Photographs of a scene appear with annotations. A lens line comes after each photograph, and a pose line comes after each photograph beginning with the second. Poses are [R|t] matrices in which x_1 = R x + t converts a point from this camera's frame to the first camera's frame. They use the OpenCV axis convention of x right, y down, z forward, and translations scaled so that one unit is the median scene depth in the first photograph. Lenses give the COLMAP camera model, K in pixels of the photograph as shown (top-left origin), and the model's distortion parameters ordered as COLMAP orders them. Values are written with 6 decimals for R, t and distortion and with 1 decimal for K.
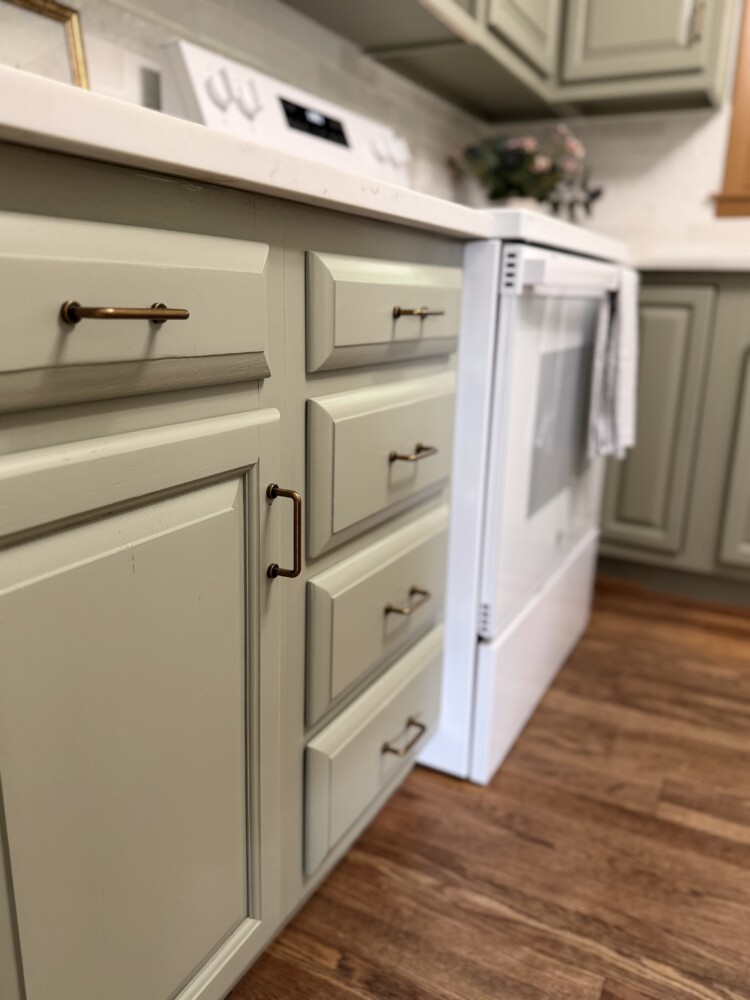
lens RADIAL K [[771.8, 0, 379.7], [0, 771.8, 496.8], [0, 0, 1]] dist [0.011687, -0.008261]
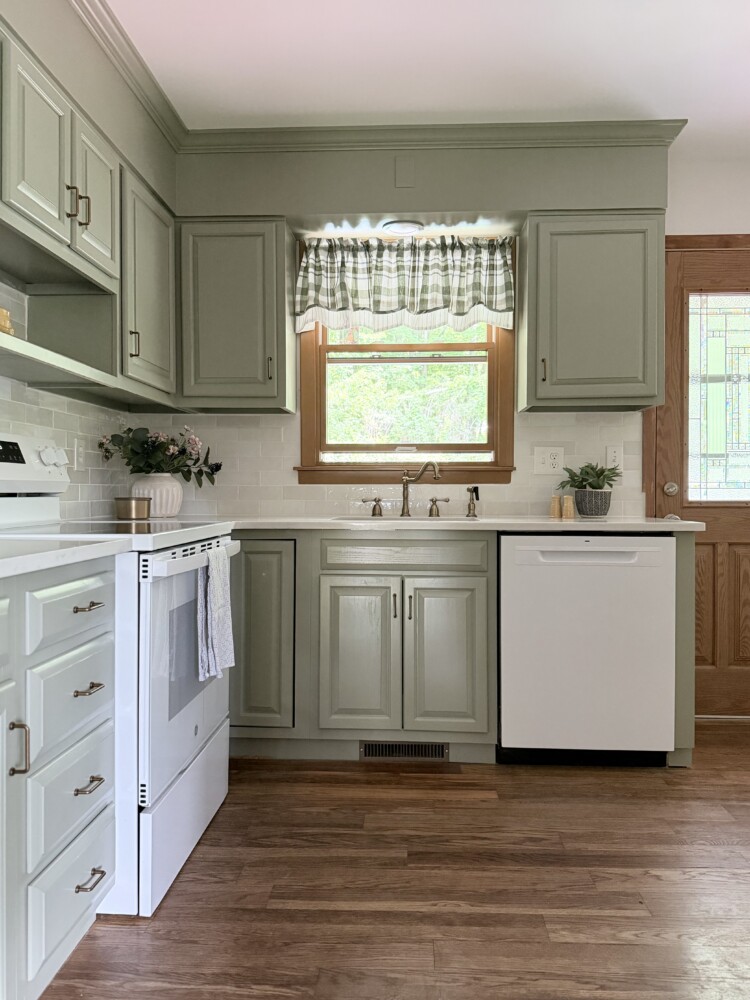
lens RADIAL K [[771.8, 0, 379.7], [0, 771.8, 496.8], [0, 0, 1]] dist [0.011687, -0.008261]
pose [[0.908693, -0.027394, 0.416564, -0.054336], [0.130647, 0.966382, -0.221442, -0.006724], [-0.396494, 0.255645, 0.881724, -0.632803]]
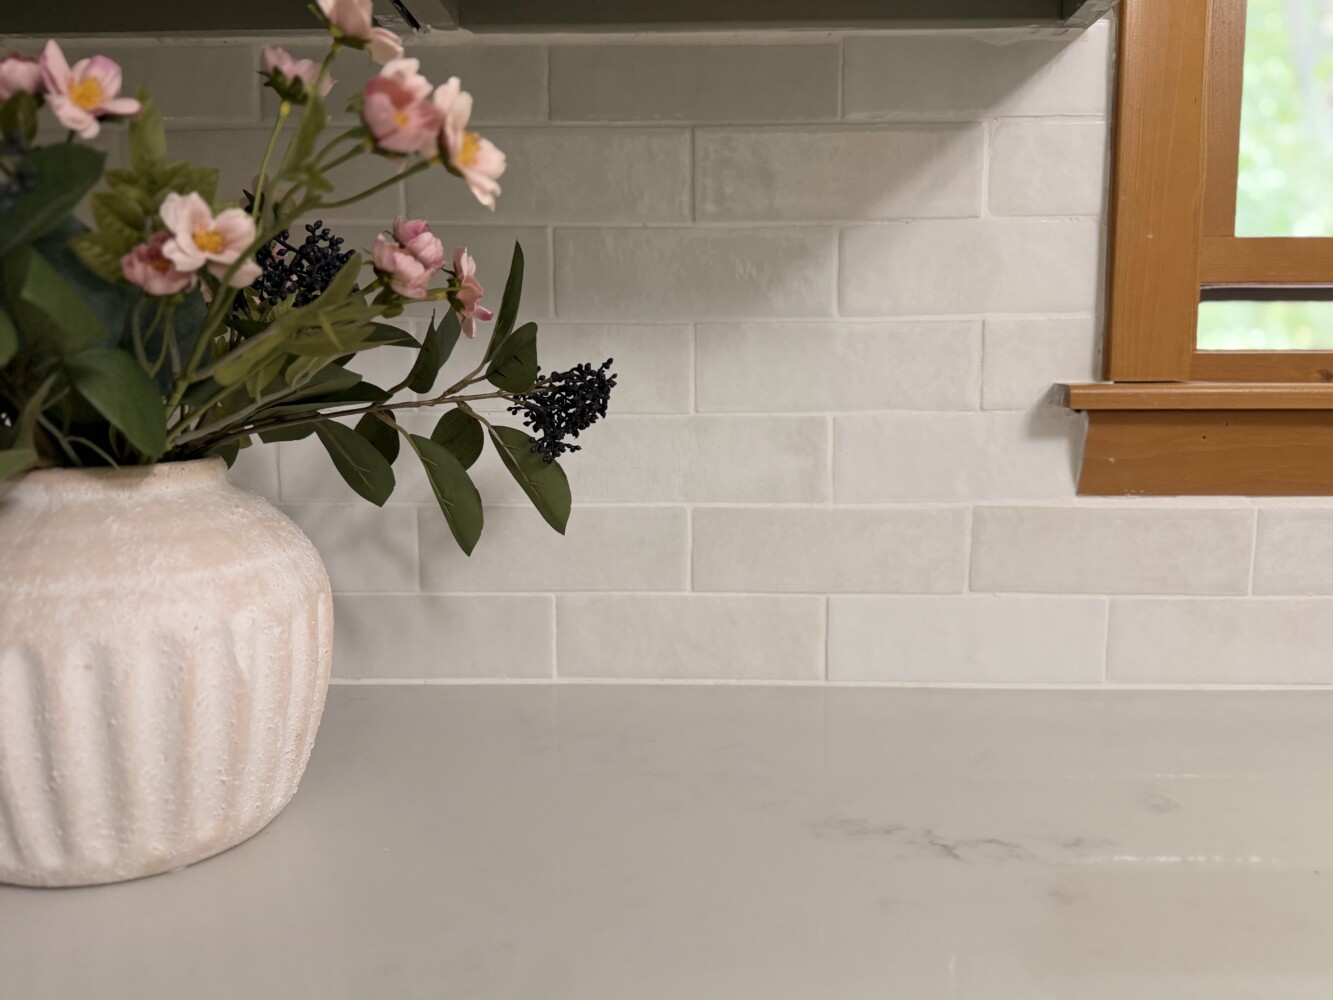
lens RADIAL K [[1028.8, 0, 666.5], [0, 1028.8, 500.0], [0, 0, 1]] dist [0.011687, -0.008261]
pose [[0.899451, -0.074801, 0.430573, 0.405129], [0.137053, 0.983820, -0.115385, -0.712149], [-0.414975, 0.162795, 0.895150, 1.638346]]
